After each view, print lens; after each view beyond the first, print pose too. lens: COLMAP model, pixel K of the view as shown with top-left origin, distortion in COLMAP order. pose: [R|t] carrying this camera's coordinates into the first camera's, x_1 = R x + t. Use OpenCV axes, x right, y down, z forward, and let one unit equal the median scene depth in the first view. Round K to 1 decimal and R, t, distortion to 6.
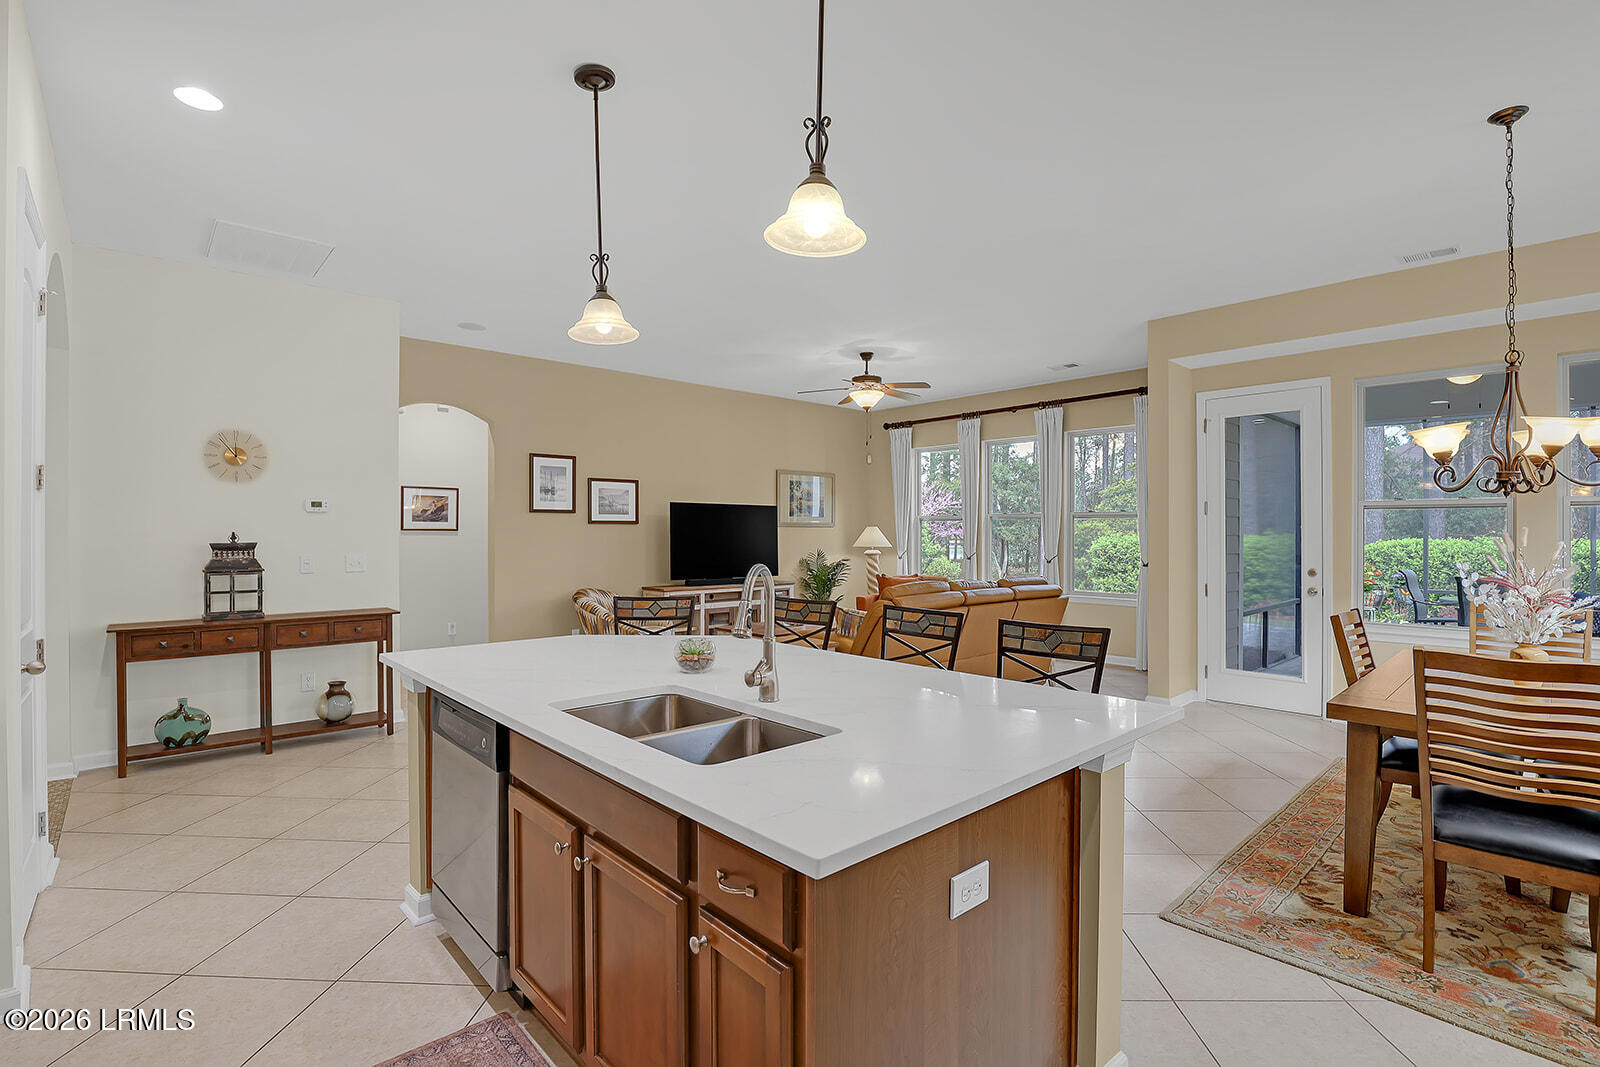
lens RADIAL K [[748.3, 0, 802.4], [0, 748.3, 532.9], [0, 0, 1]] dist [-0.036457, 0.007199]
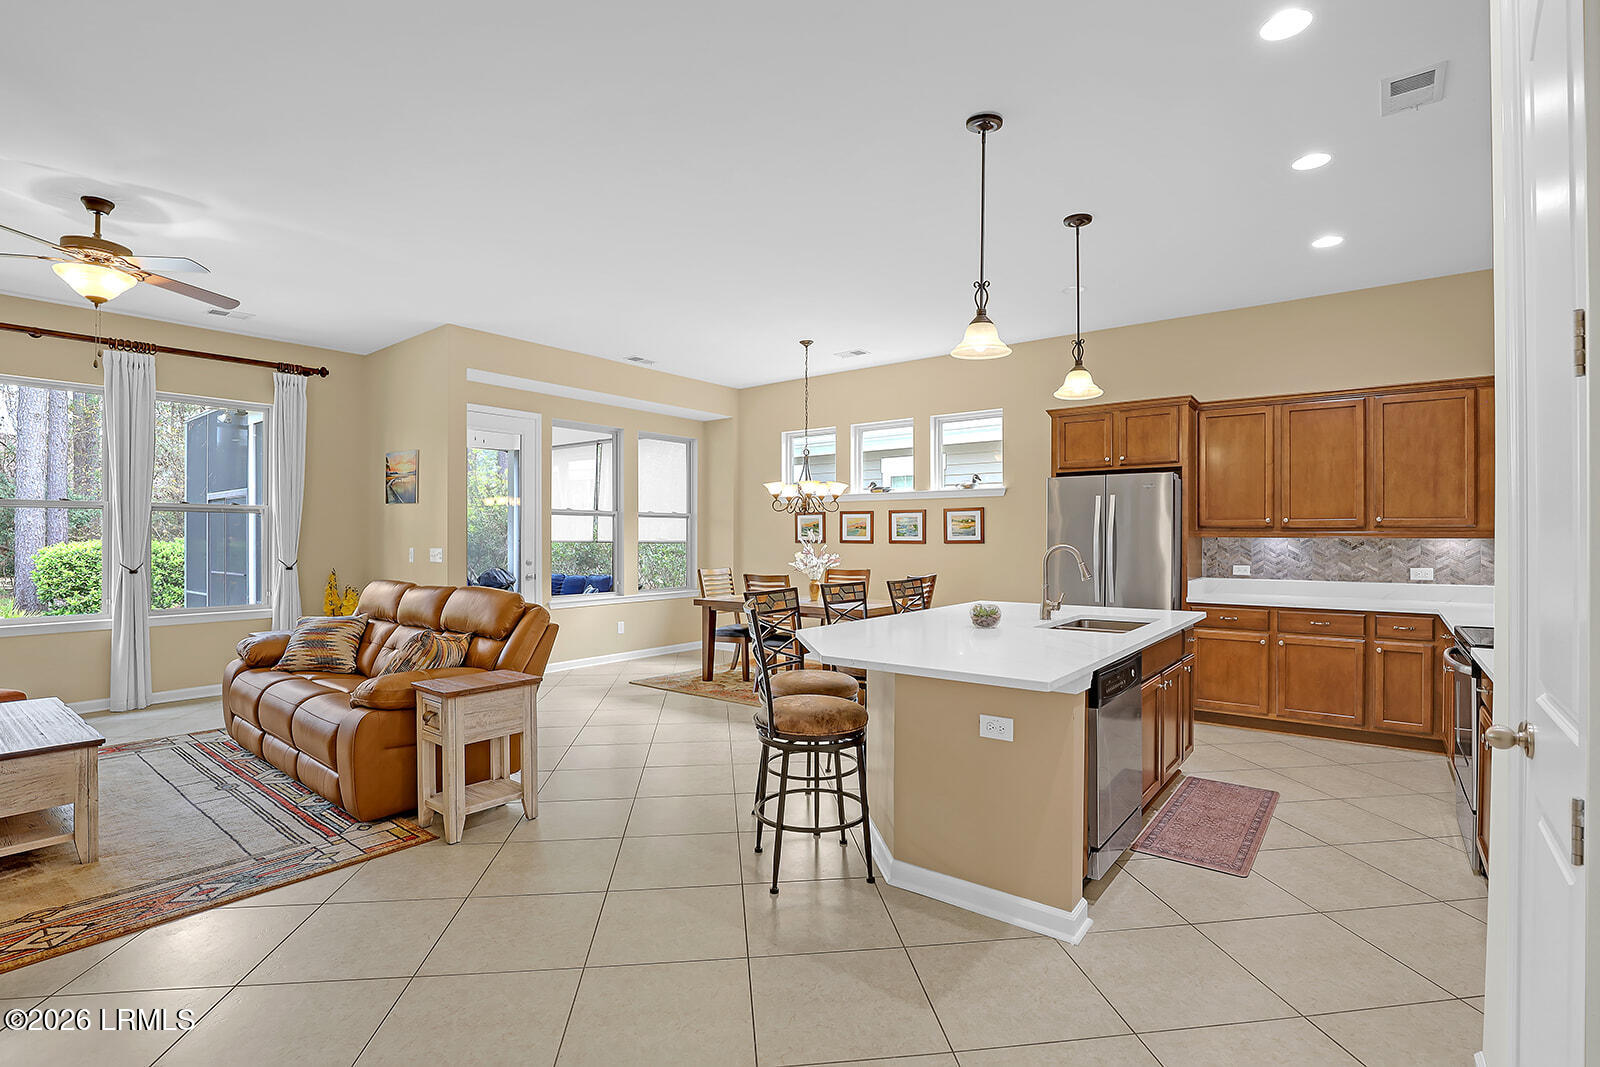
lens RADIAL K [[748.3, 0, 810.6], [0, 748.3, 536.3], [0, 0, 1]] dist [-0.036457, 0.007199]
pose [[-0.168576, 0.001054, 0.985688, -0.526114], [0.000999, 0.999999, -0.000899, 0.007722], [-0.985688, 0.000833, -0.168577, 0.575237]]
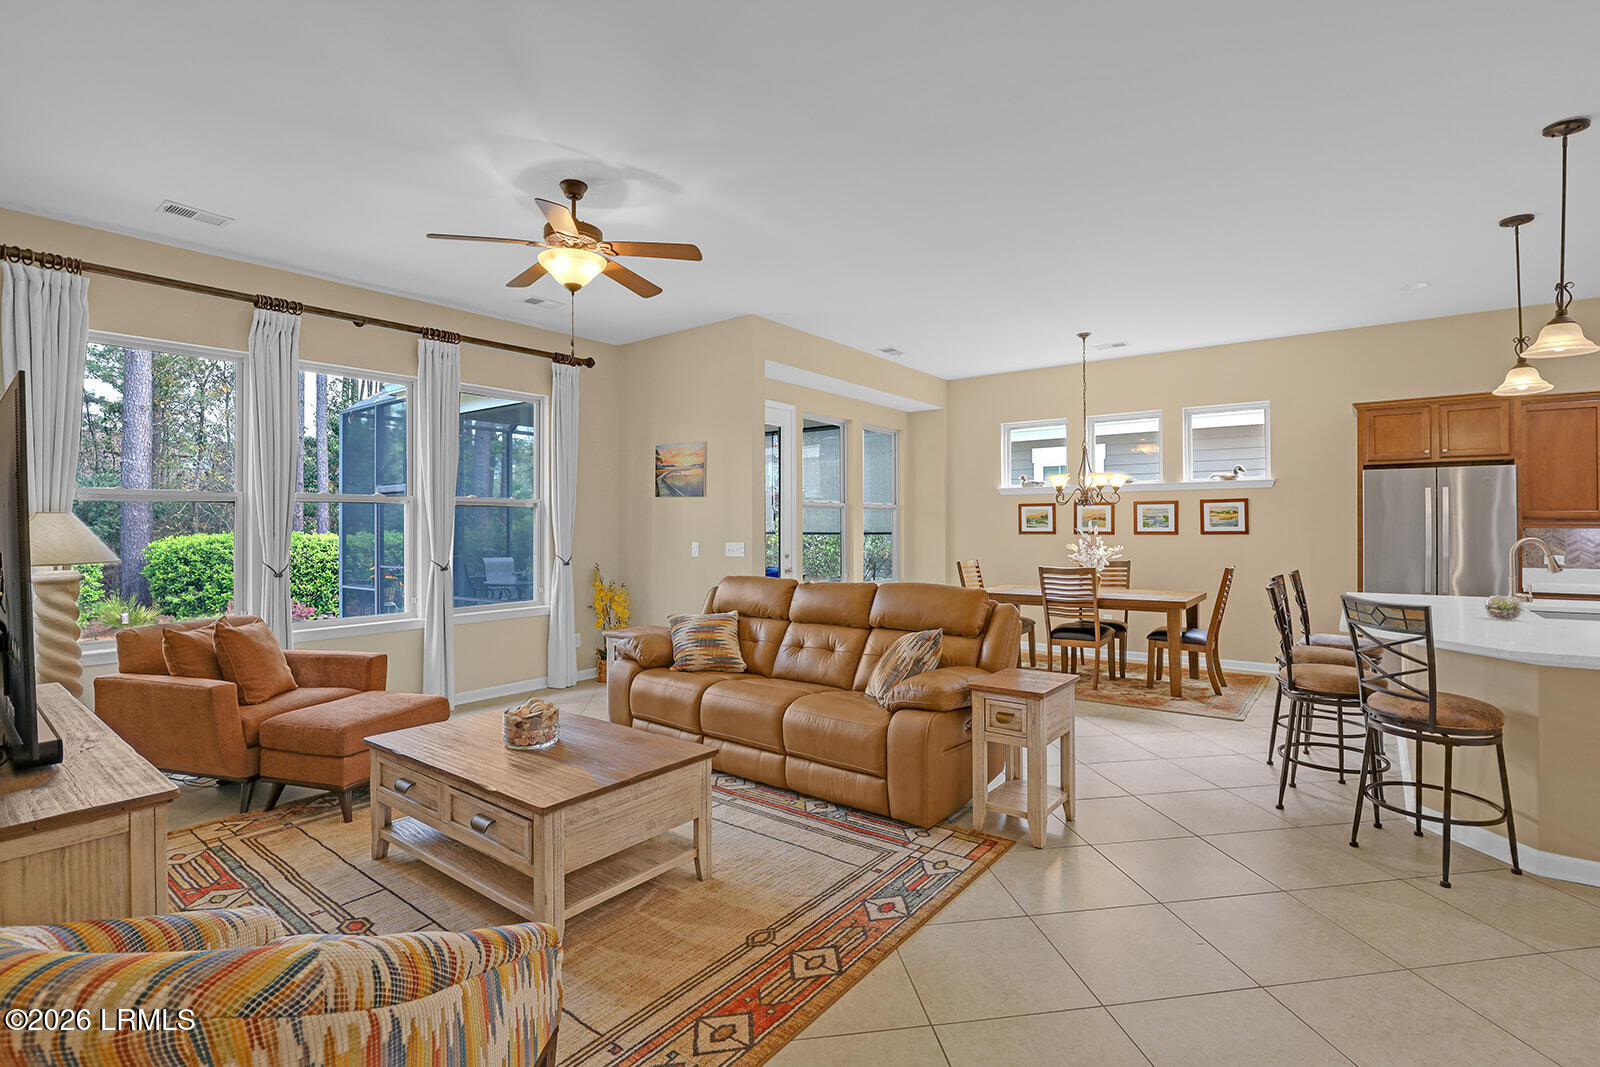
lens RADIAL K [[748.3, 0, 813.0], [0, 748.3, 522.0], [0, 0, 1]] dist [-0.036457, 0.007199]
pose [[-0.182936, 0.005727, 0.983108, -0.455464], [0.005584, 0.999973, -0.004787, 0.001400], [-0.983109, 0.004615, -0.182963, 0.933356]]
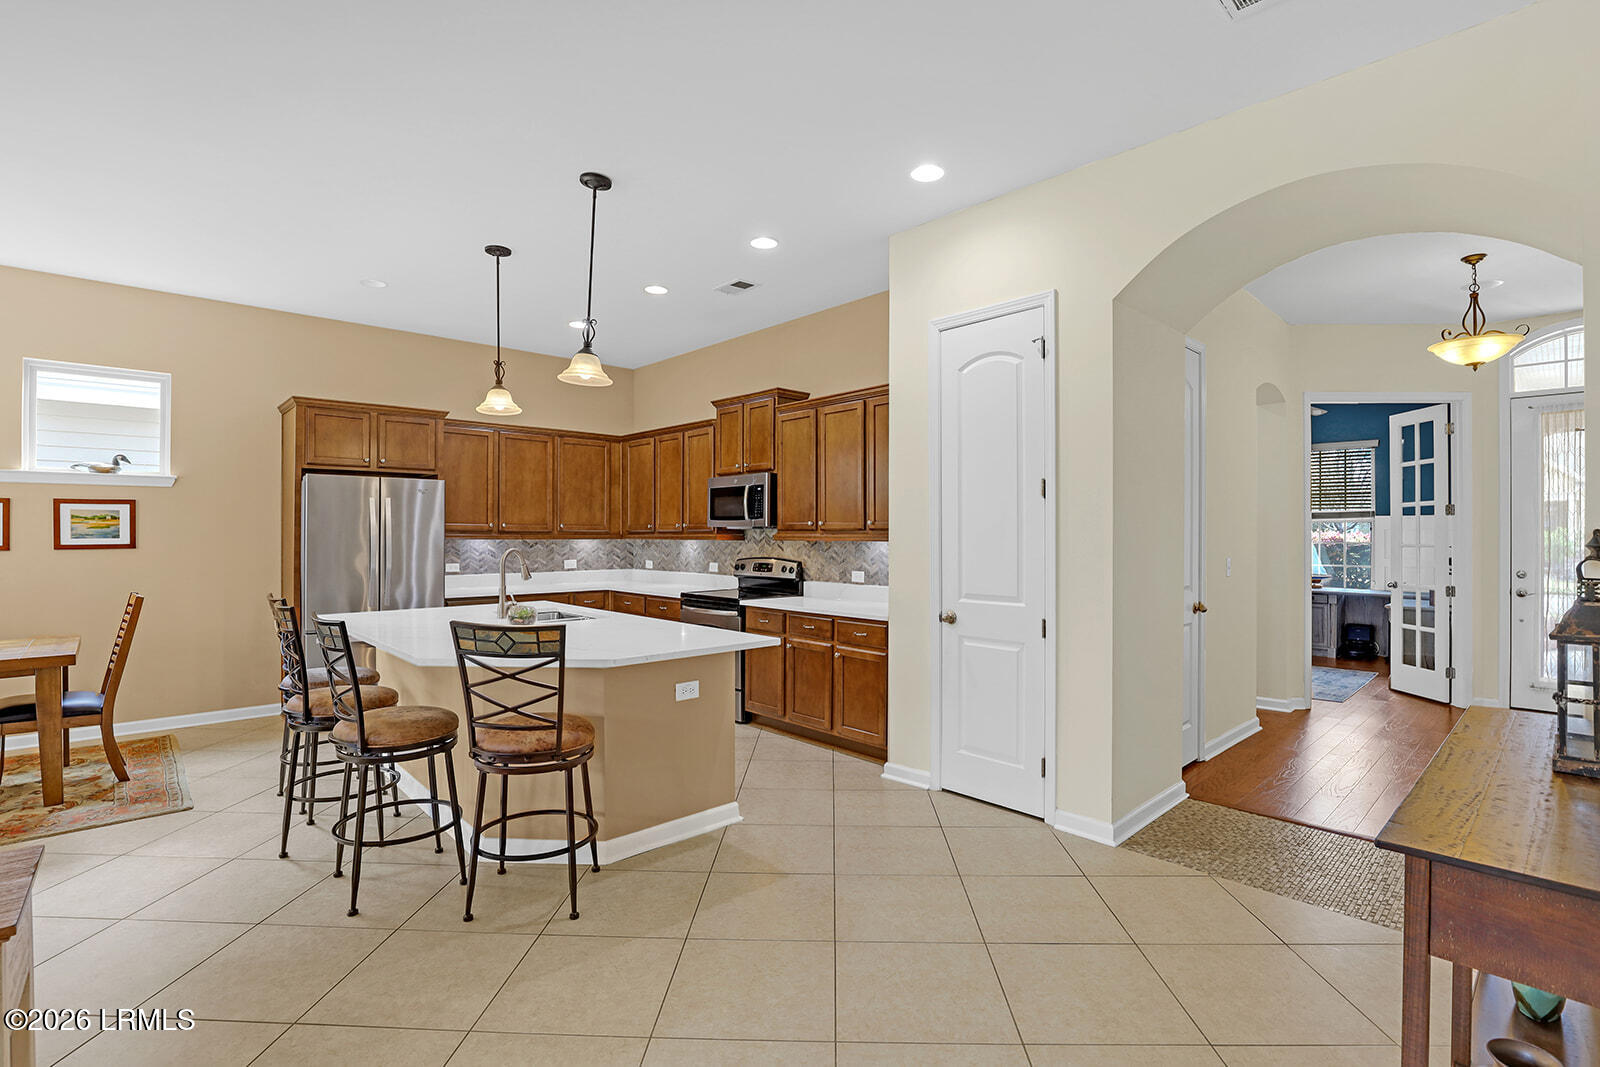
lens RADIAL K [[748.3, 0, 807.4], [0, 748.3, 529.1], [0, 0, 1]] dist [-0.036457, 0.007199]
pose [[-0.999928, -0.000656, -0.011954, -0.245904], [-0.000591, 0.999985, -0.005450, 0.000995], [0.011957, -0.005443, -0.999914, 0.907856]]
